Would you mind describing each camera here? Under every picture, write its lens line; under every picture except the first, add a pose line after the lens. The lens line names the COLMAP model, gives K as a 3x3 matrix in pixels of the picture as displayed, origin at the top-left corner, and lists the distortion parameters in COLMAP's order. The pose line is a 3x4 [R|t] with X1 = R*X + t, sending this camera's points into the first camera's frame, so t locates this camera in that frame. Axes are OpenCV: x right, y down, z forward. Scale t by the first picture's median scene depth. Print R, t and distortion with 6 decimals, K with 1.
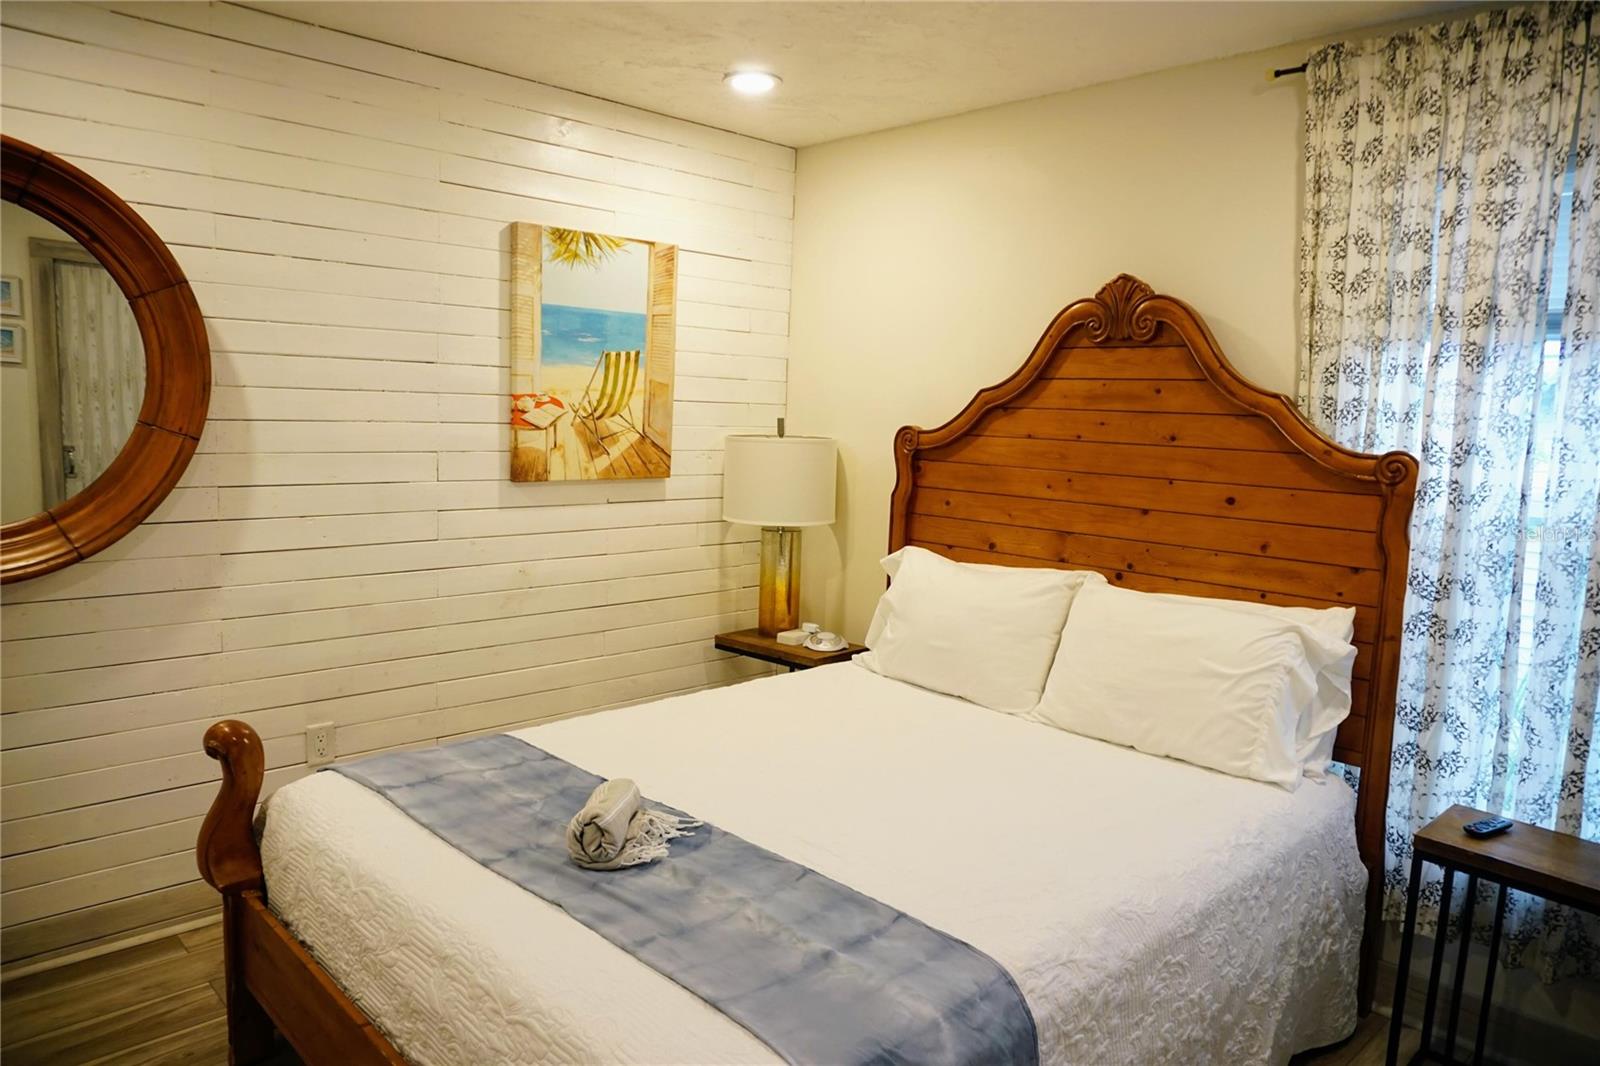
lens RADIAL K [[1073.1, 0, 798.6], [0, 1073.1, 534.5], [0, 0, 1]] dist [-0.034106, 0.011147]
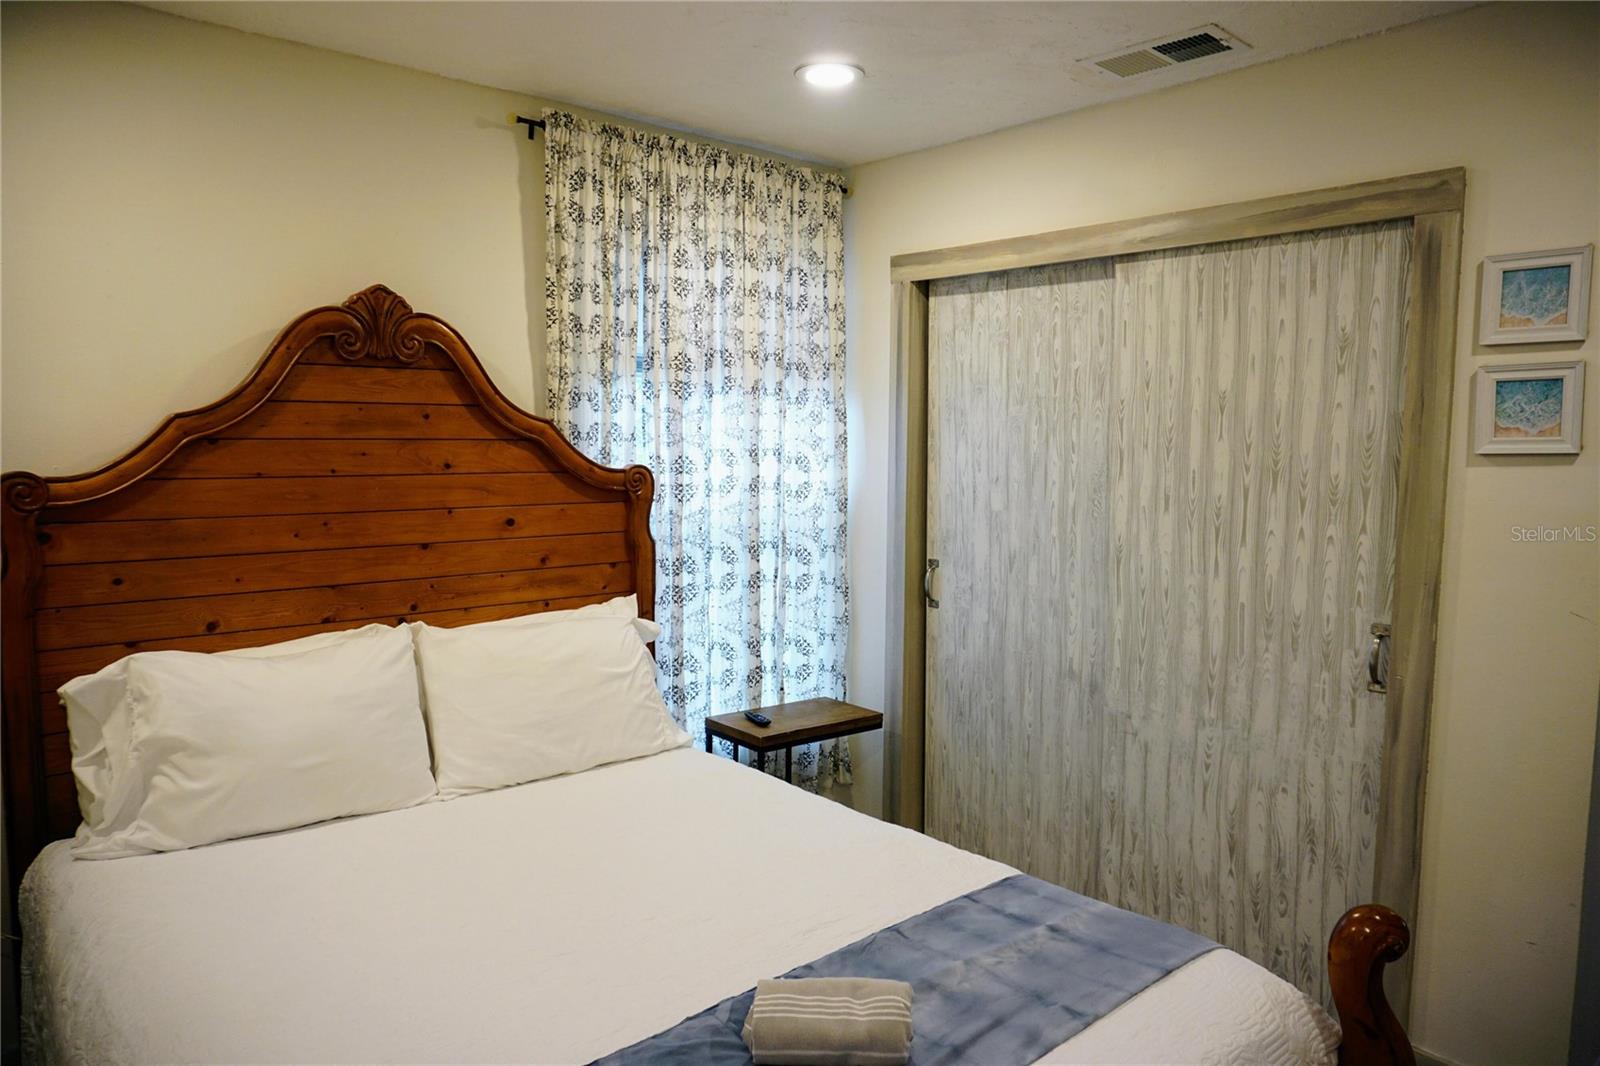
lens RADIAL K [[1073.1, 0, 800.0], [0, 1073.1, 536.9], [0, 0, 1]] dist [-0.034106, 0.011147]
pose [[0.051117, -0.127139, 0.990567, -0.647779], [0.110598, 0.986483, 0.120908, -0.118256], [-0.992550, 0.103374, 0.064488, 0.690628]]
